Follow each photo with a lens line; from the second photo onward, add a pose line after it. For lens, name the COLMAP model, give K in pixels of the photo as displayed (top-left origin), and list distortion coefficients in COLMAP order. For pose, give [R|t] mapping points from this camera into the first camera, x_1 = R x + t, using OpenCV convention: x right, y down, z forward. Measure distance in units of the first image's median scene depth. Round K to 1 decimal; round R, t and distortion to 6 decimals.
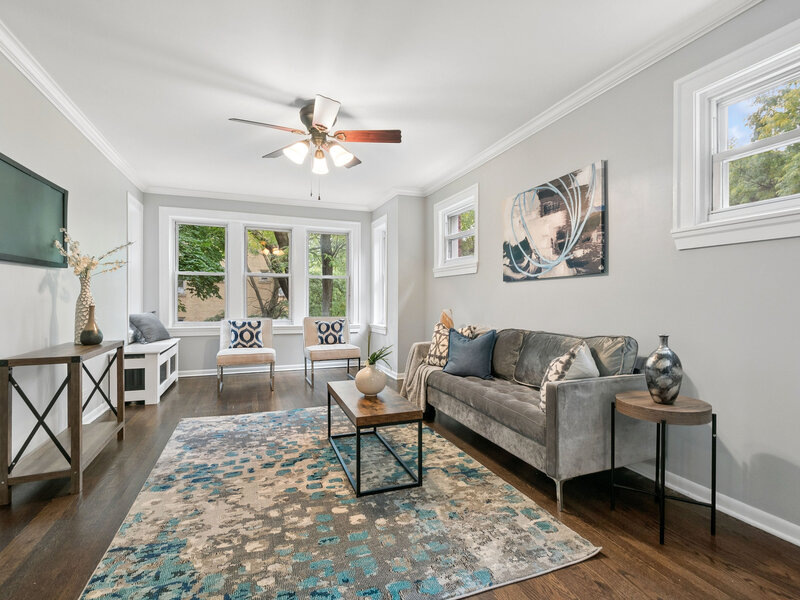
lens RADIAL K [[398.9, 0, 404.5], [0, 398.9, 287.0], [0, 0, 1]] dist [0.013578, -0.003719]
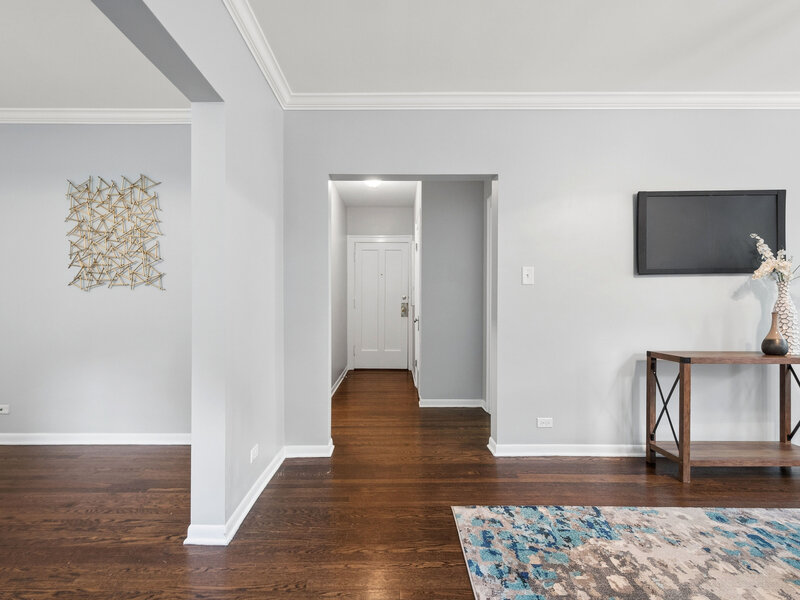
lens RADIAL K [[398.9, 0, 393.6], [0, 398.9, 292.1], [0, 0, 1]] dist [0.013578, -0.003719]
pose [[-0.356993, -0.025445, -0.933761, 0.378103], [0.026666, 0.998944, -0.037416, 0.009776], [0.933726, -0.038257, -0.355937, 0.497937]]
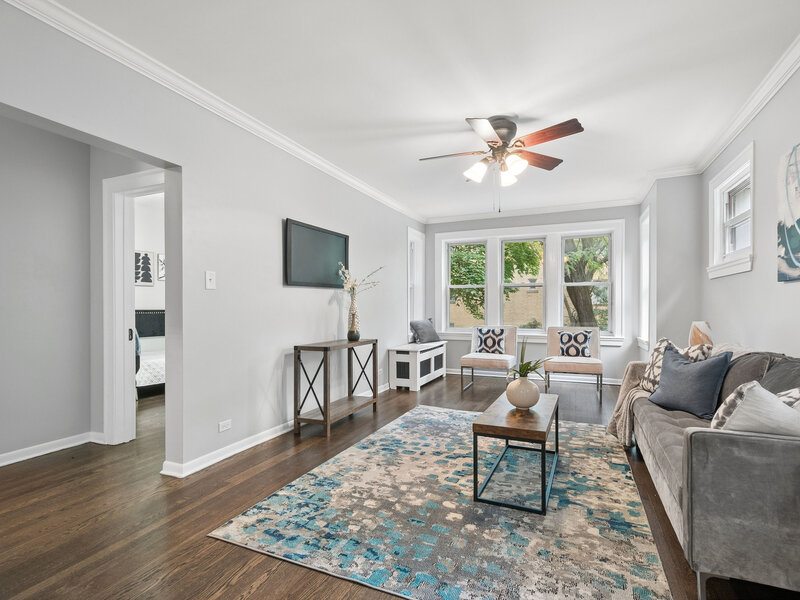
lens RADIAL K [[398.9, 0, 401.5], [0, 398.9, 294.8], [0, 0, 1]] dist [0.013578, -0.003719]
pose [[0.708349, -0.027591, -0.705323, 0.348490], [0.026321, 0.999573, -0.012668, 0.000381], [0.705371, -0.009592, 0.708773, 0.097937]]
